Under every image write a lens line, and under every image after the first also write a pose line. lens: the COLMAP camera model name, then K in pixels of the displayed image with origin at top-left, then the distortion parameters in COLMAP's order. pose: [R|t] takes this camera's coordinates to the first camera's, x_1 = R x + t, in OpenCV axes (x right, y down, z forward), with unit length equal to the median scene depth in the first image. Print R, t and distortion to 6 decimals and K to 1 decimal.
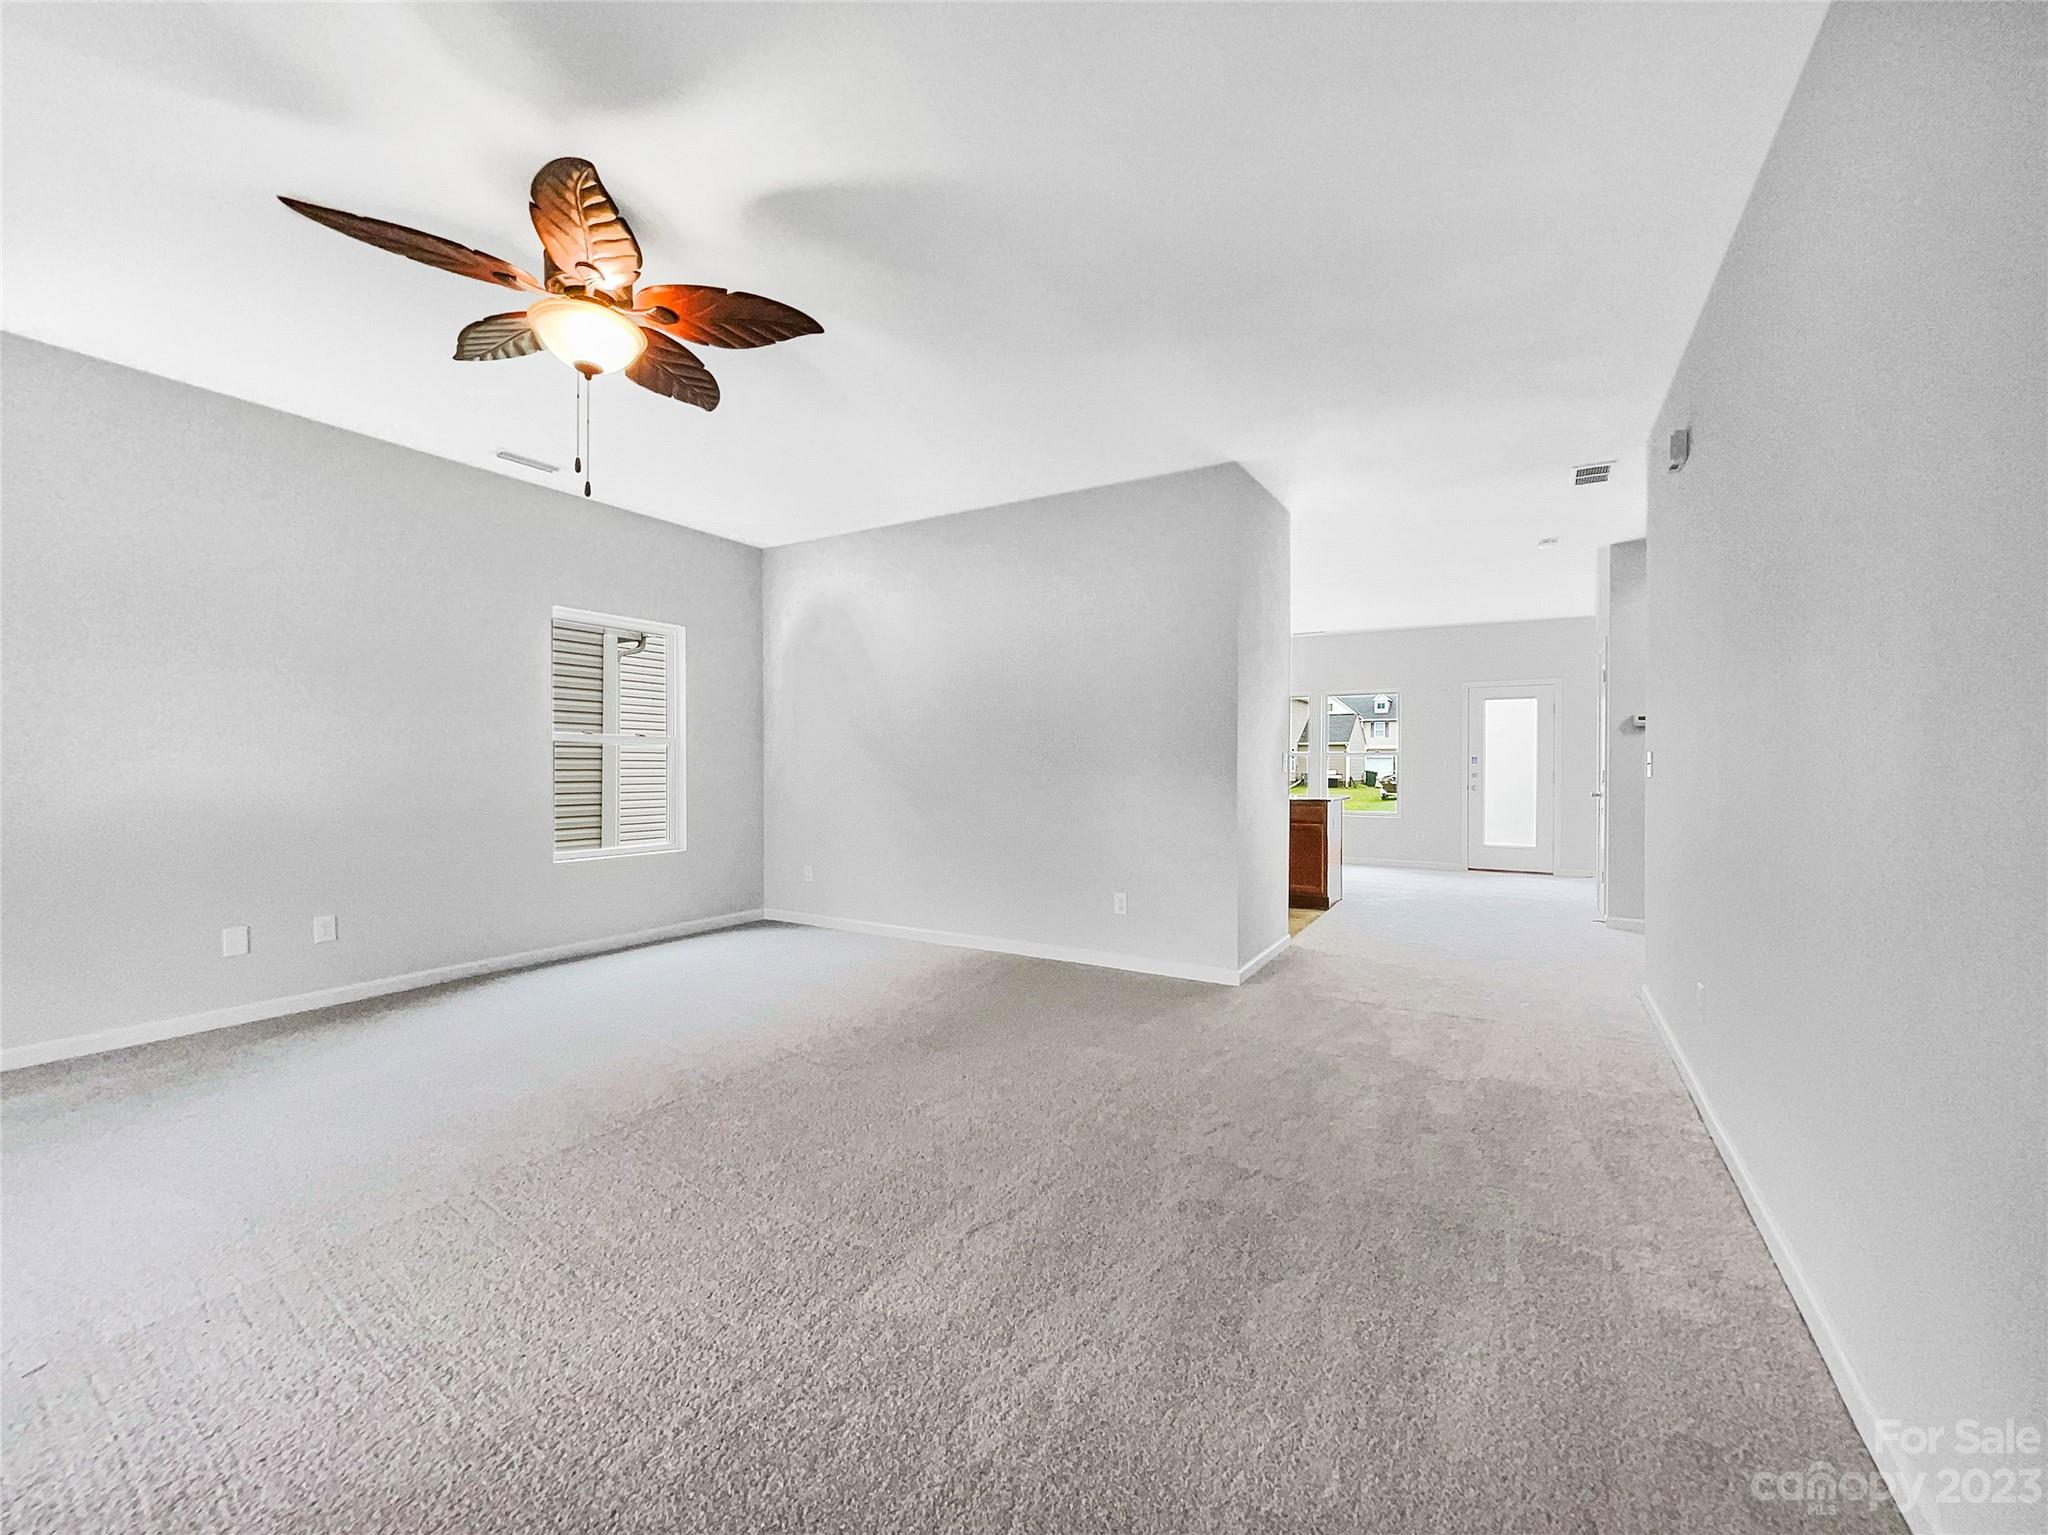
lens RADIAL K [[844.3, 0, 1059.1], [0, 844.3, 770.4], [0, 0, 1]] dist [0.012385, 0.001897]
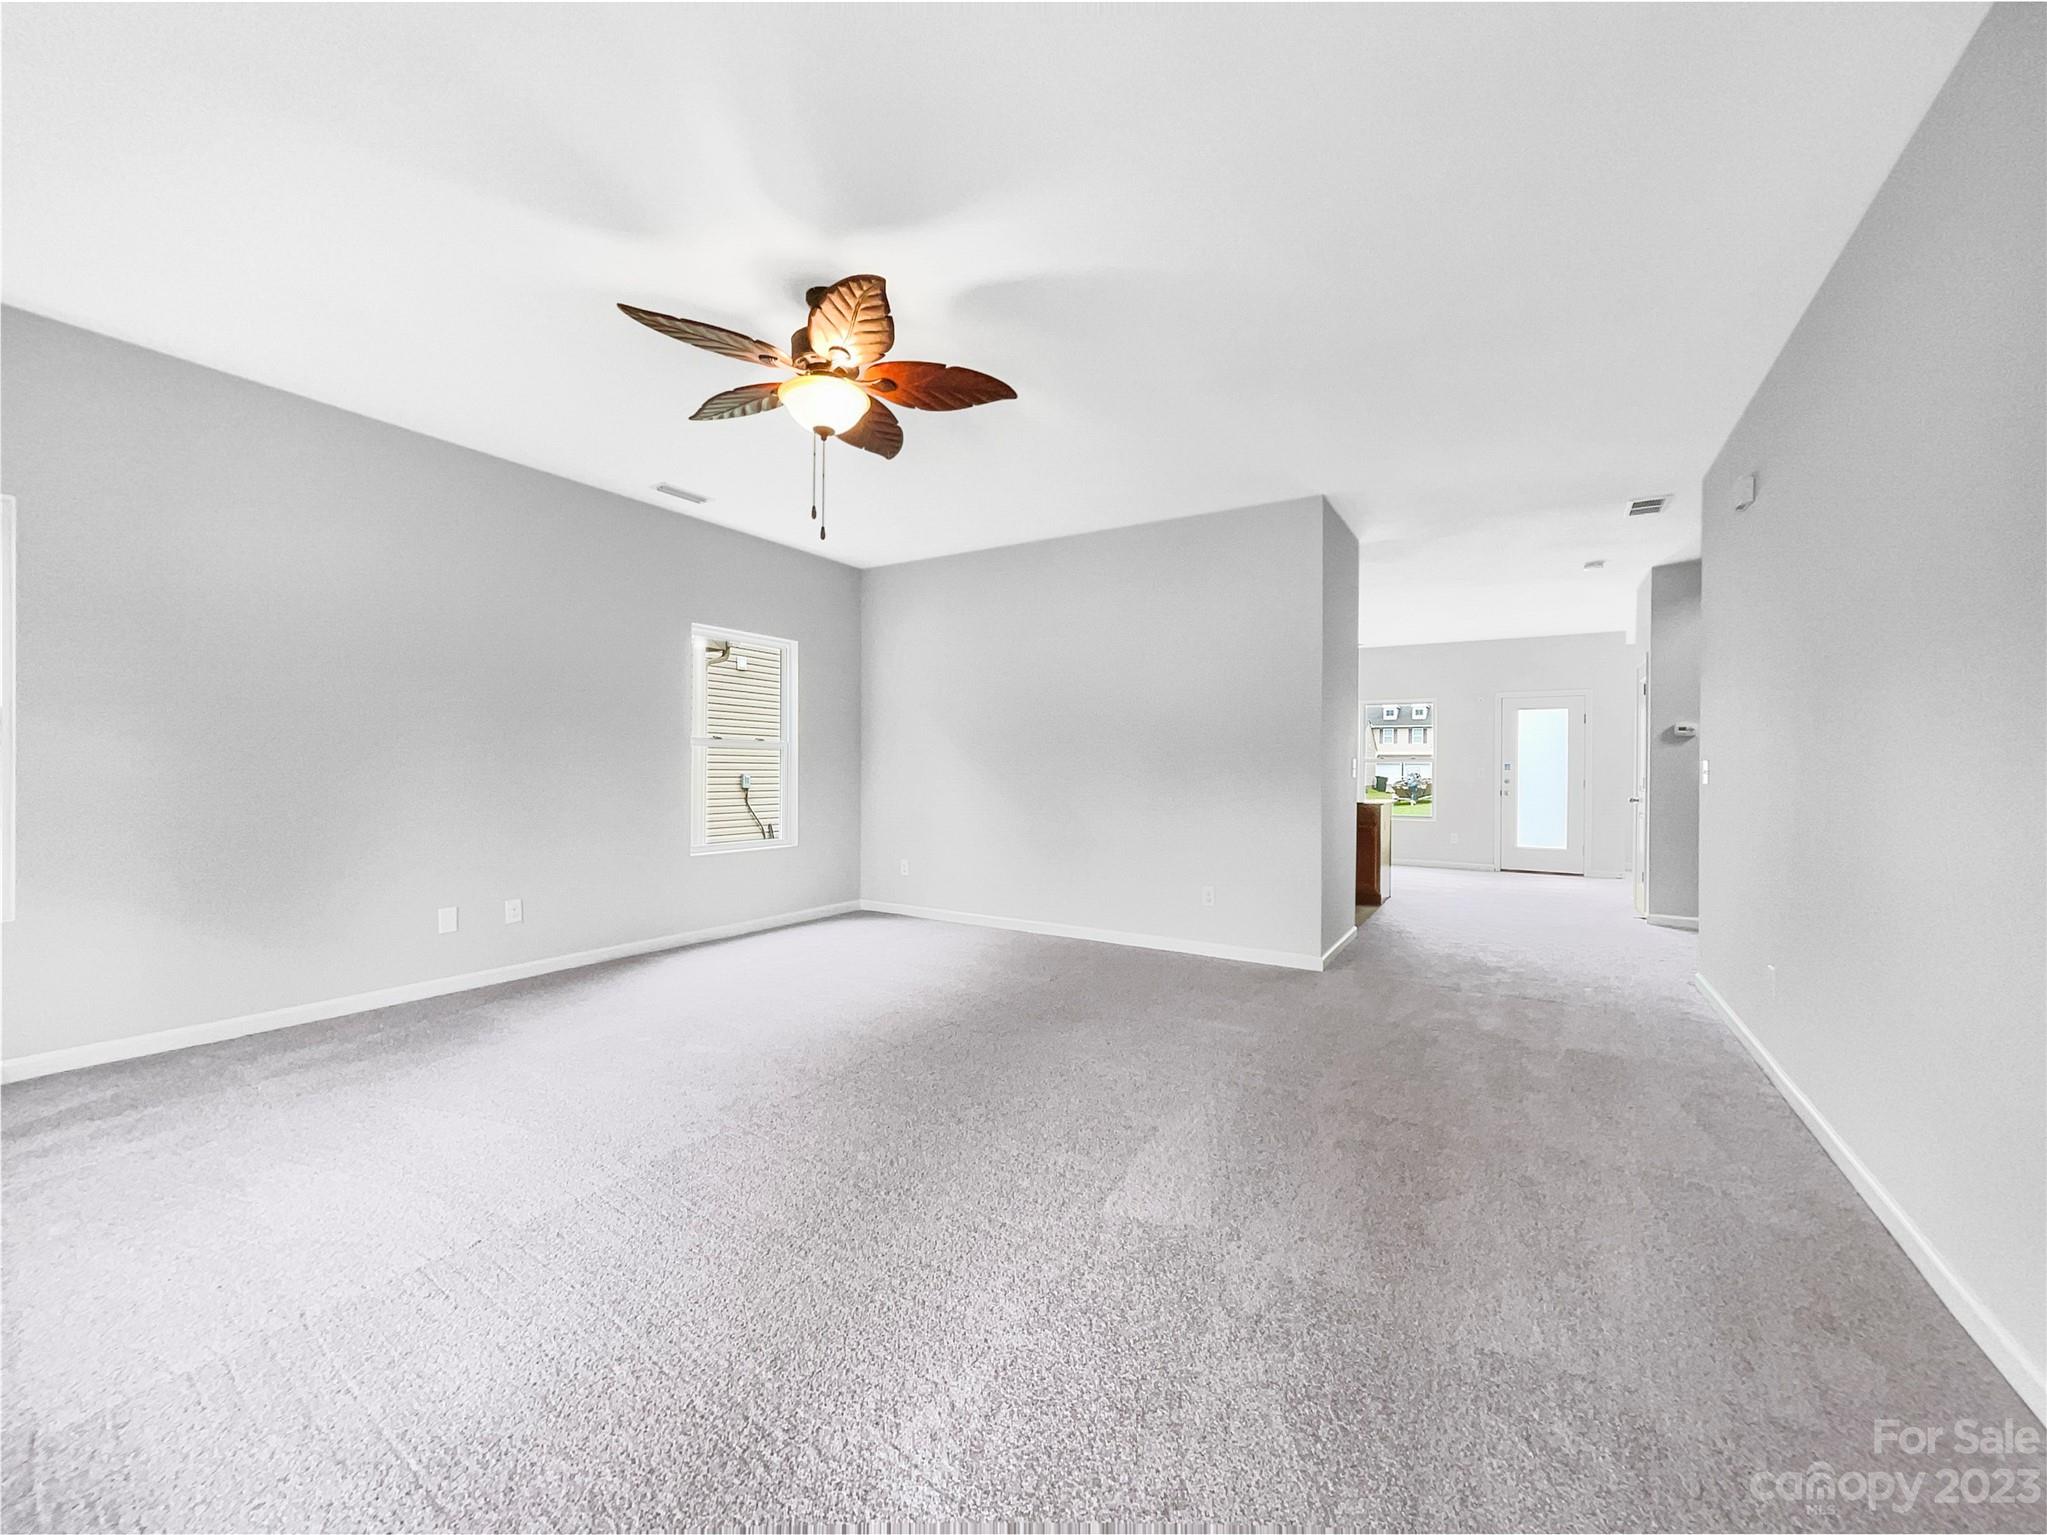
lens RADIAL K [[843.9, 0, 1036.6], [0, 843.9, 764.6], [0, 0, 1]] dist [0.012385, 0.001897]
pose [[0.999937, 0.004919, -0.010055, -0.207796], [-0.005039, 0.999917, -0.011858, 0.003472], [0.009996, 0.011908, 0.999879, -0.143643]]
